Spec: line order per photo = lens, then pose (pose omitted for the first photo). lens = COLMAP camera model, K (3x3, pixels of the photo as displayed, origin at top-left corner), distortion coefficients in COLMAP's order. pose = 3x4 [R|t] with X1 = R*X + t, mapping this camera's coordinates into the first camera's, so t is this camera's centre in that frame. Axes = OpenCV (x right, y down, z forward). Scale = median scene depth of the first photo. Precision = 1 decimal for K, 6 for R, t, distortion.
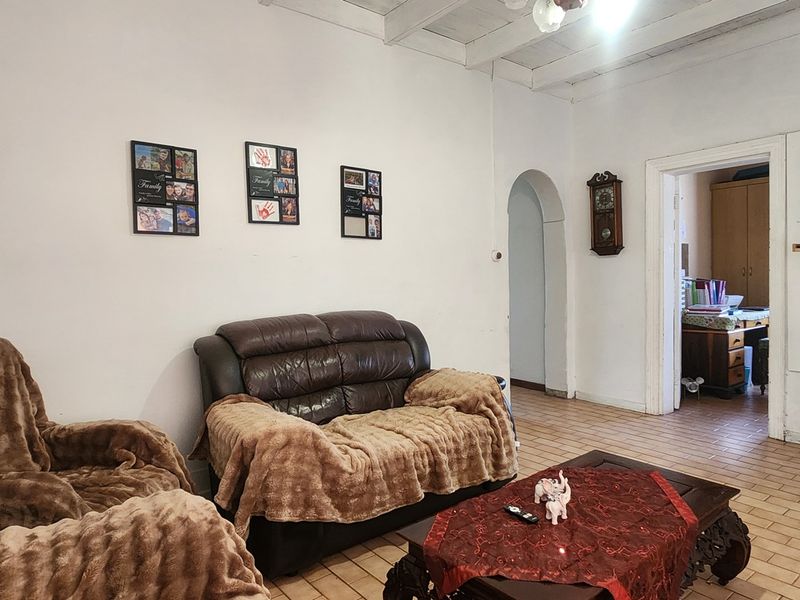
lens RADIAL K [[546.7, 0, 408.0], [0, 546.7, 301.4], [0, 0, 1]] dist [0.006920, 0.004819]
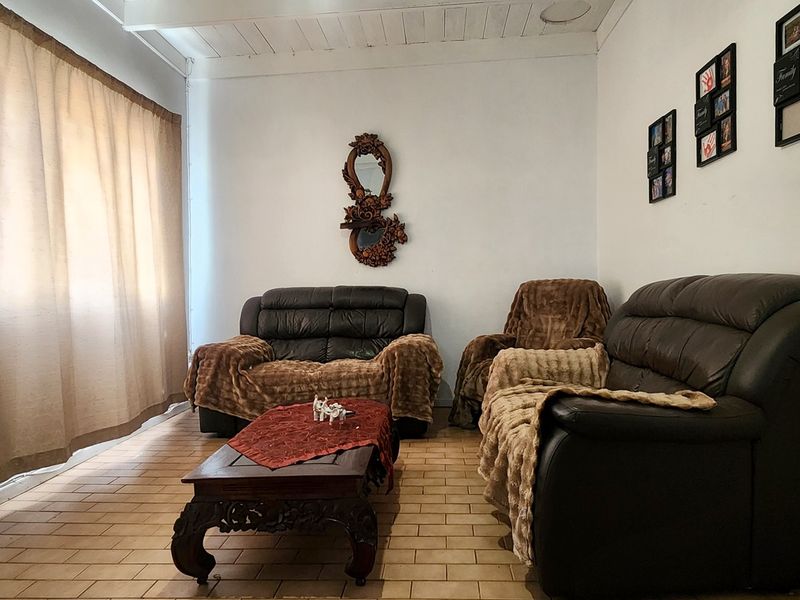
lens RADIAL K [[546.7, 0, 408.0], [0, 546.7, 301.4], [0, 0, 1]] dist [0.006920, 0.004819]
pose [[-0.672786, 0.049366, -0.738189, 0.633611], [0.002790, 0.997934, 0.064193, 0.008567], [0.739832, 0.041129, -0.671533, 1.199640]]
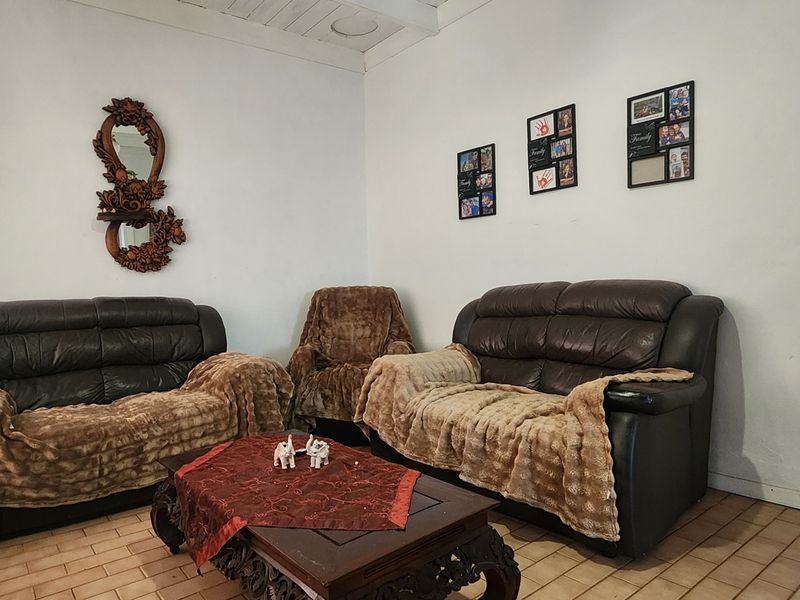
lens RADIAL K [[546.7, 0, 408.0], [0, 546.7, 301.4], [0, 0, 1]] dist [0.006920, 0.004819]
pose [[0.009948, 0.047044, -0.998843, 0.749161], [-0.005856, 0.998878, 0.046987, 0.014020], [0.999933, 0.005382, 0.010212, 0.722560]]
